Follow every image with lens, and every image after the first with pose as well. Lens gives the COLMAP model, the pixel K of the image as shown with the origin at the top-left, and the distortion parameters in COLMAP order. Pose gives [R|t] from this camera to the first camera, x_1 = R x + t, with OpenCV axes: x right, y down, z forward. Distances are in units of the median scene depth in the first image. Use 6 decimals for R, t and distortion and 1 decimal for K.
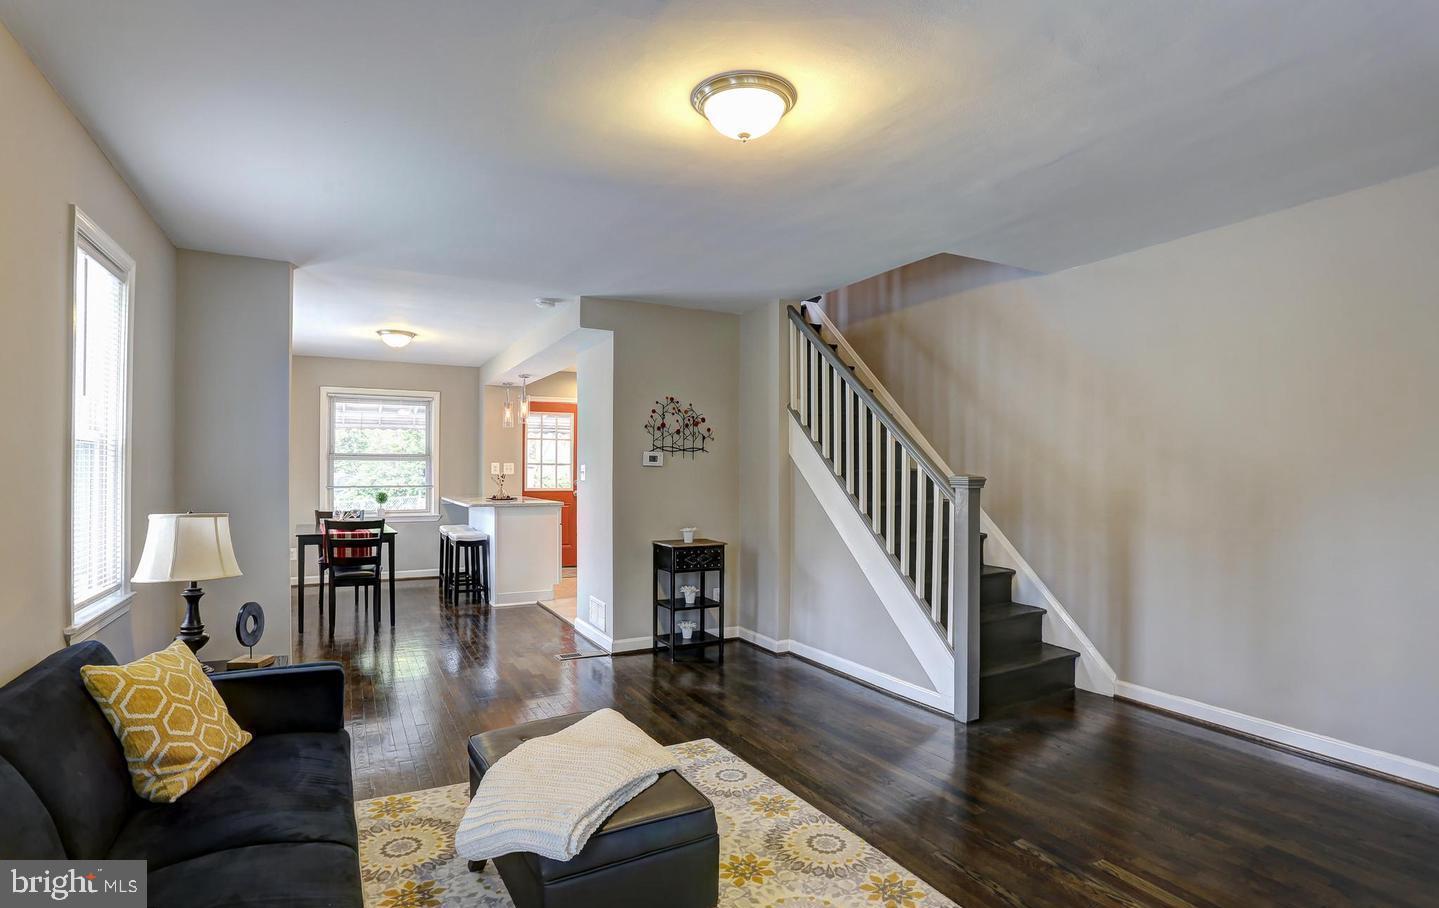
lens RADIAL K [[694.1, 0, 712.9], [0, 694.1, 465.3], [0, 0, 1]] dist [-0.030158, 0.004135]
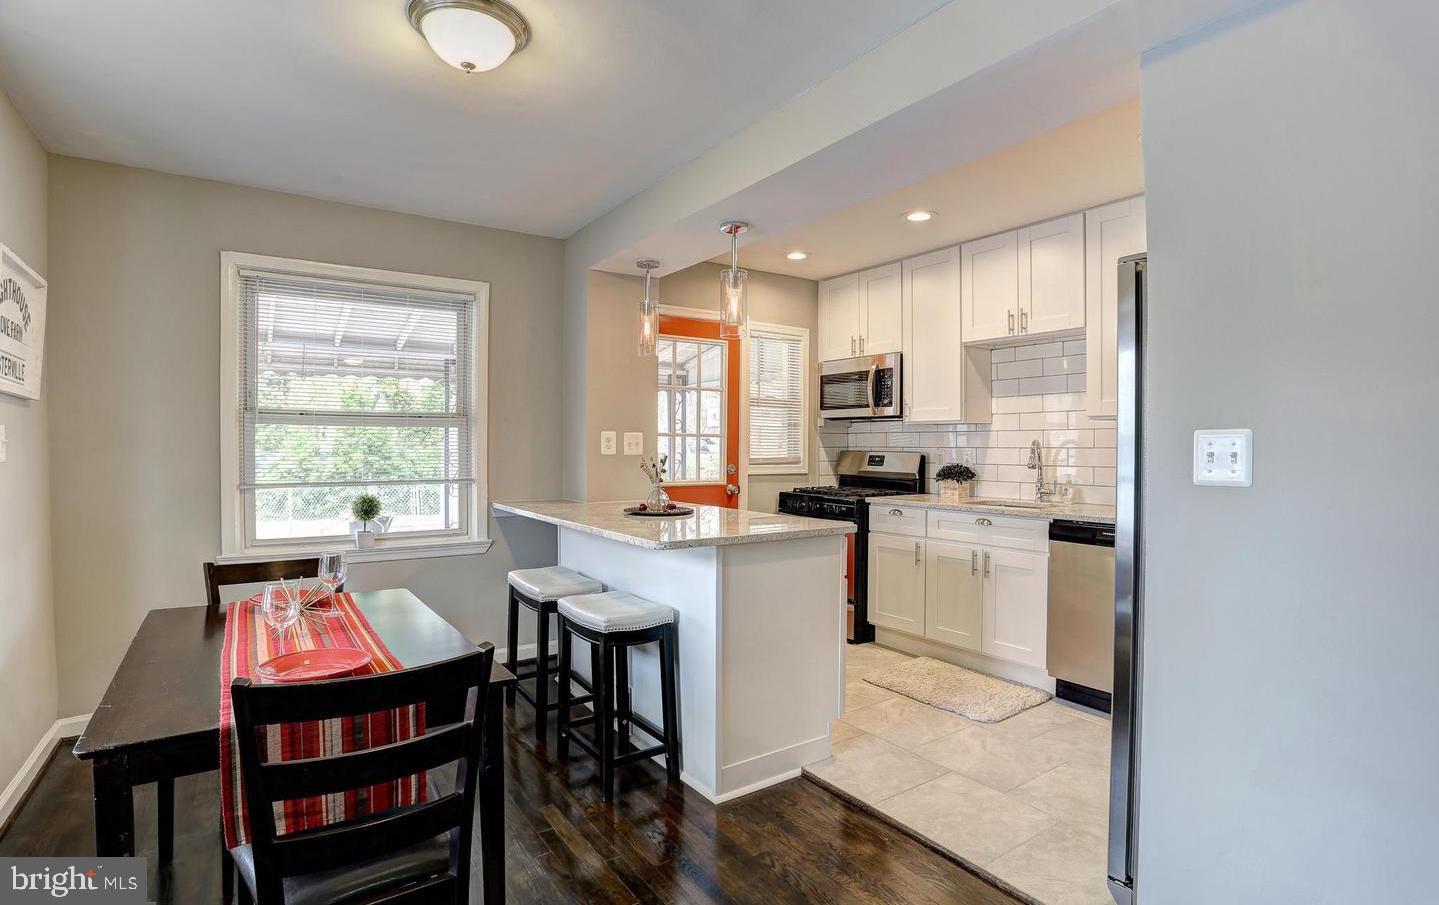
lens RADIAL K [[694.1, 0, 725.8], [0, 694.1, 447.9], [0, 0, 1]] dist [-0.030158, 0.004135]
pose [[0.994015, 0.002251, 0.109223, -0.288307], [-0.003389, 0.999942, 0.010237, 0.002519], [-0.109194, -0.010546, 0.993965, 0.512183]]
